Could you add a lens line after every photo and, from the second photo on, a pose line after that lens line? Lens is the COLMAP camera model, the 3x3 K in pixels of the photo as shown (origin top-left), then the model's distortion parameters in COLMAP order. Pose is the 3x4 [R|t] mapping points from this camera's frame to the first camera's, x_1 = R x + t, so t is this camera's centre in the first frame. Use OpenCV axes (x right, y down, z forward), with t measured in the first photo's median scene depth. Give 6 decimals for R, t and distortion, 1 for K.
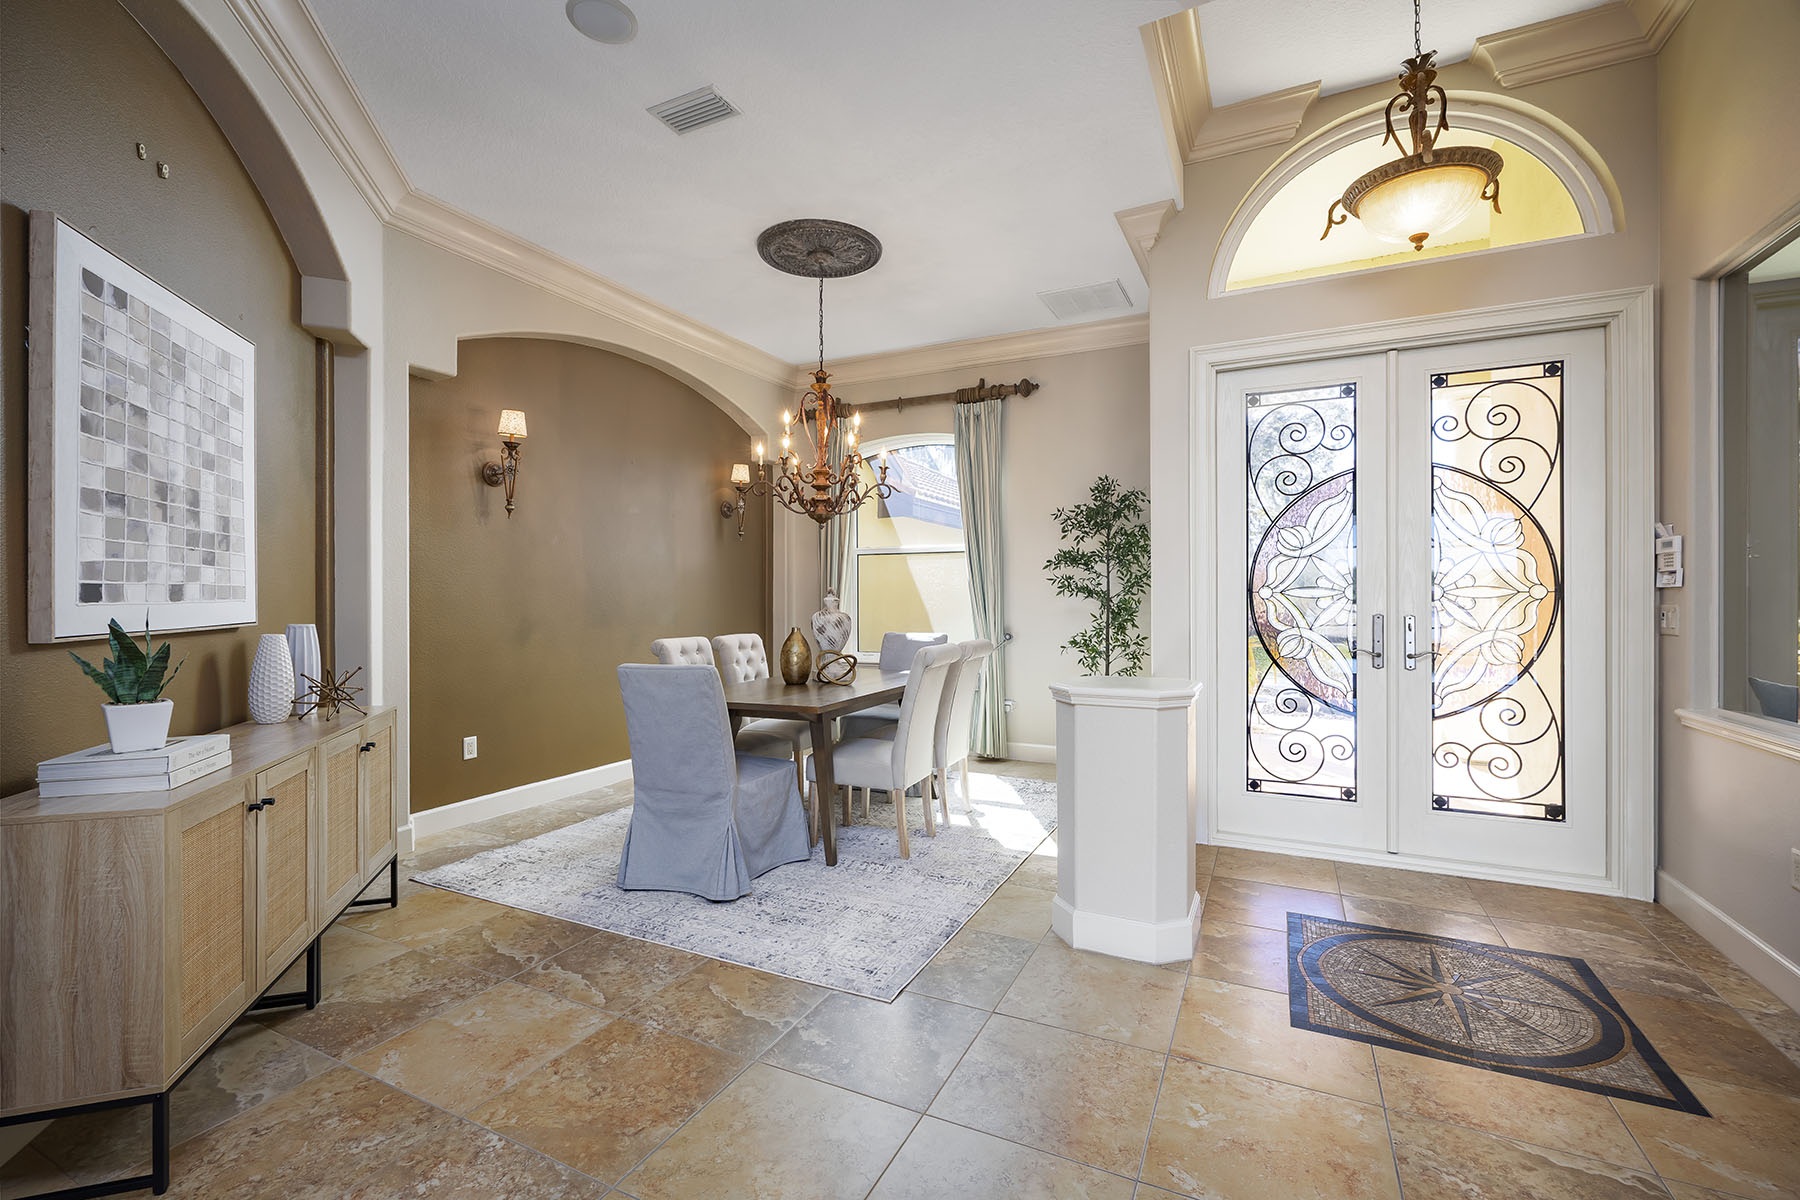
lens RADIAL K [[773.1, 0, 900.0], [0, 773.1, 600.0], [0, 0, 1]] dist [0.000587, 0.000500]
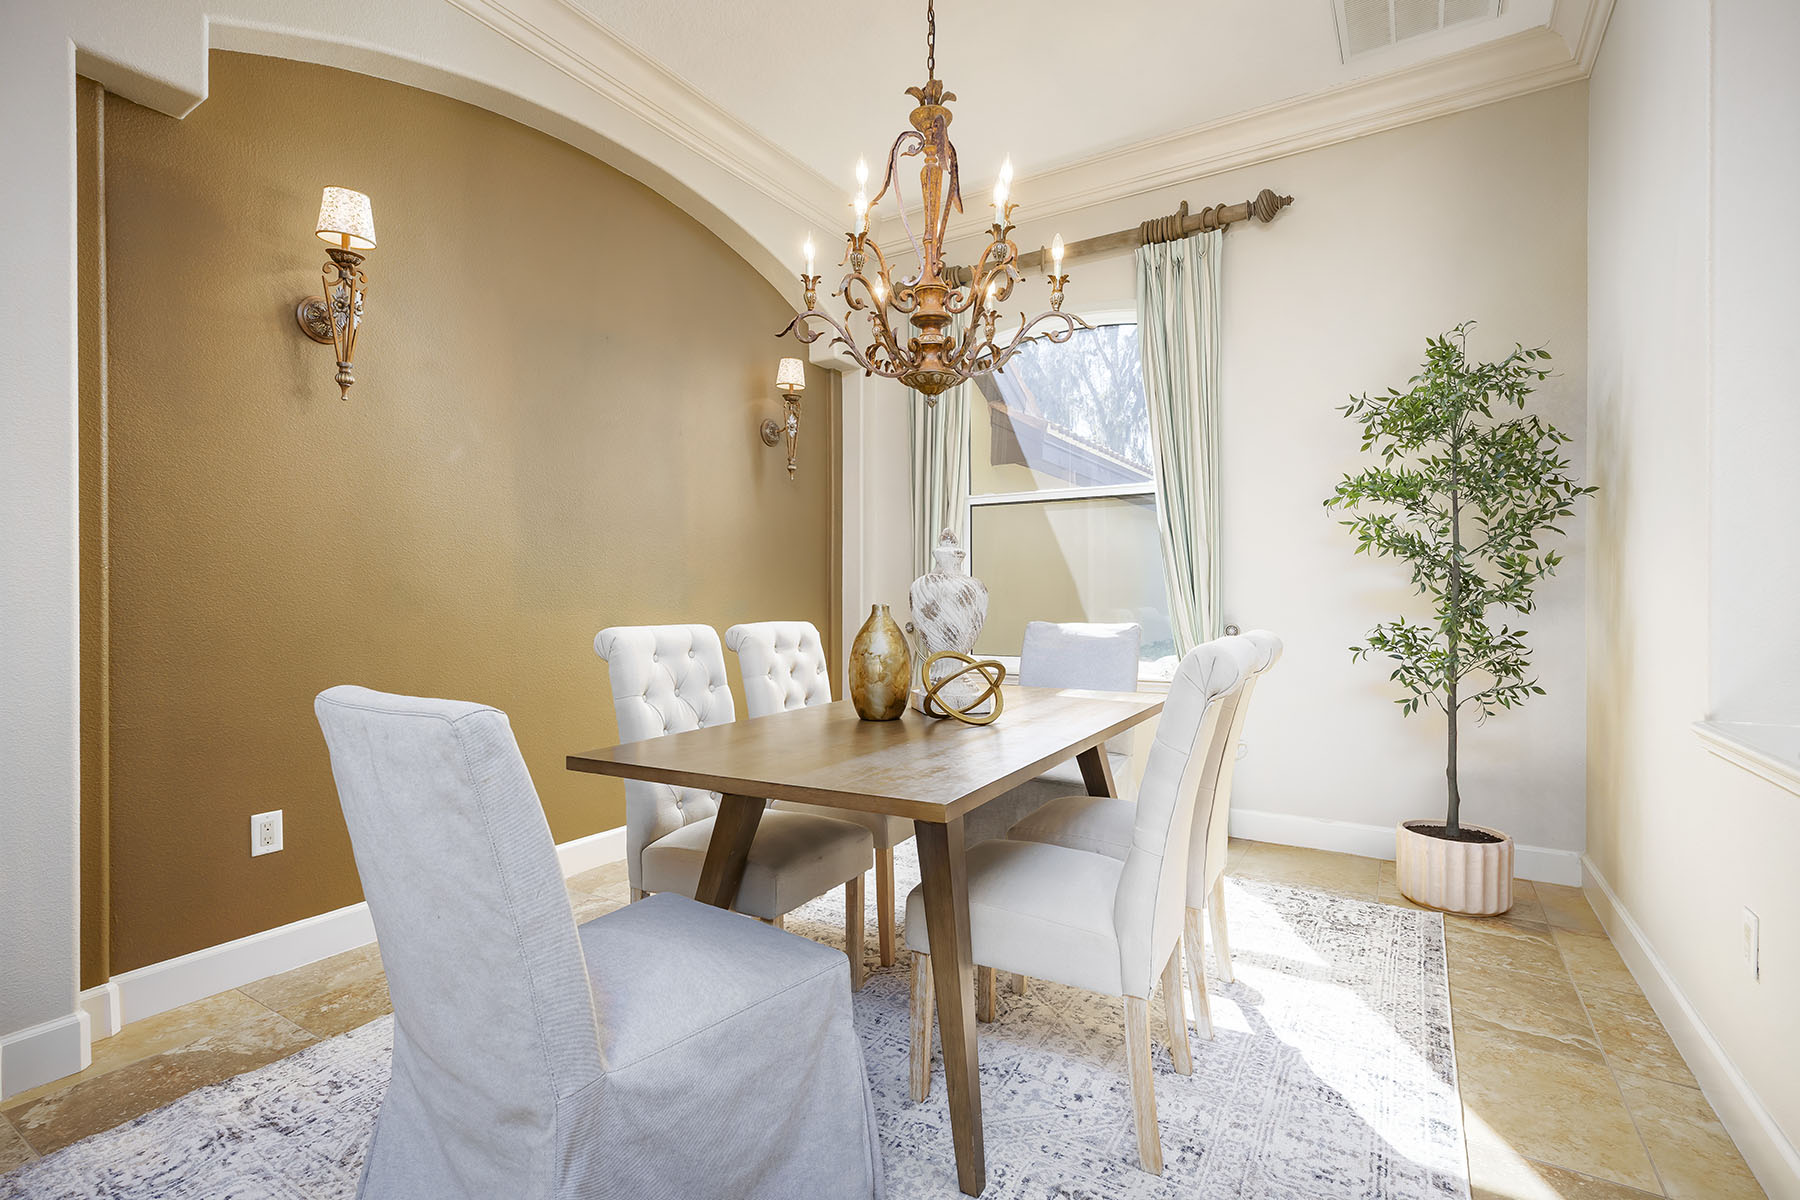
lens RADIAL K [[819.5, 0, 900.0], [0, 819.5, 600.0], [0, 0, 1]] dist [0.023431, 0.000059]
pose [[0.994888, -0.000473, -0.100979, -0.067546], [0.000450, 1.000000, -0.000245, 0.031757], [0.100979, 0.000199, 0.994889, 0.467833]]
